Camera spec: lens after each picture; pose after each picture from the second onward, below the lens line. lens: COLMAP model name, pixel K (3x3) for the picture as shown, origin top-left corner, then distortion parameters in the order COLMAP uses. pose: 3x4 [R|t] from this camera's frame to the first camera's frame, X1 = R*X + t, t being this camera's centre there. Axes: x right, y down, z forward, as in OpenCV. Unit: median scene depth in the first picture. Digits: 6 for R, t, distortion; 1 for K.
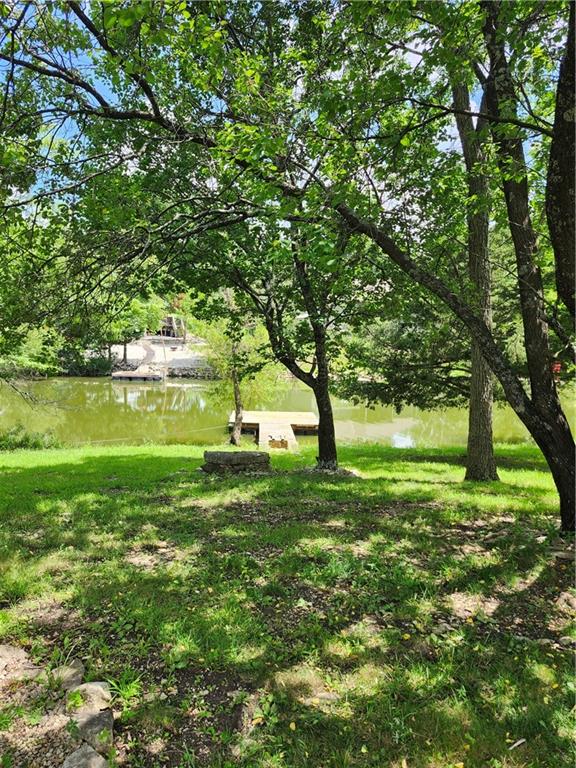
lens RADIAL K [[521.7, 0, 291.5], [0, 521.7, 388.9], [0, 0, 1]] dist [0.000301, -0.004000]
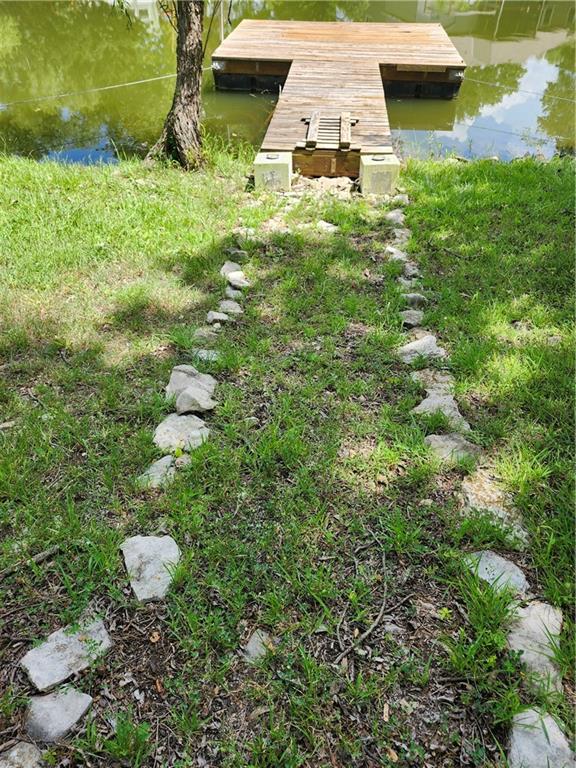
lens RADIAL K [[521.7, 0, 287.6], [0, 521.7, 382.5], [0, 0, 1]] dist [0.000301, -0.004000]
pose [[0.988588, 0.082276, -0.126193, -0.001643], [0.011134, 0.795487, 0.605868, 0.035141], [0.150234, -0.600359, 0.785493, 0.849980]]
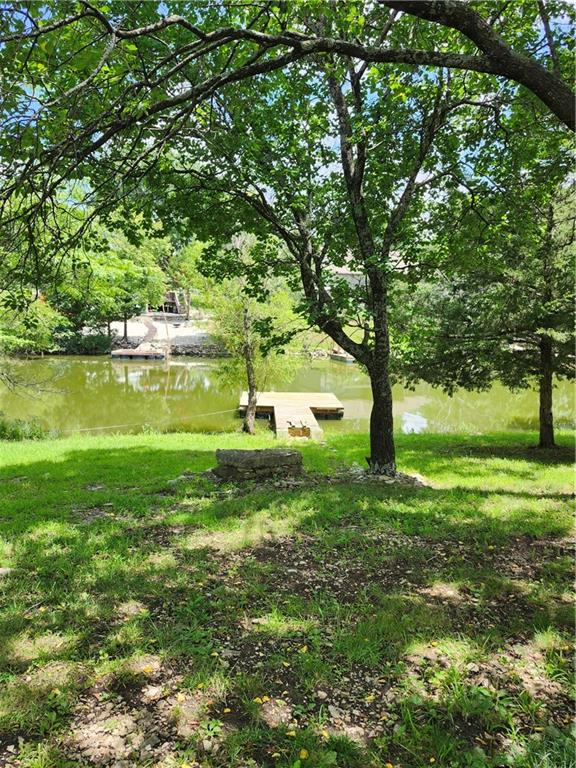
lens RADIAL K [[521.7, 0, 285.2], [0, 521.7, 379.3], [0, 0, 1]] dist [0.000301, -0.004000]
pose [[0.999807, -0.006061, -0.018684, -0.038569], [0.006501, 0.999701, 0.023571, 0.000078], [0.018536, -0.023688, 0.999548, 0.183153]]
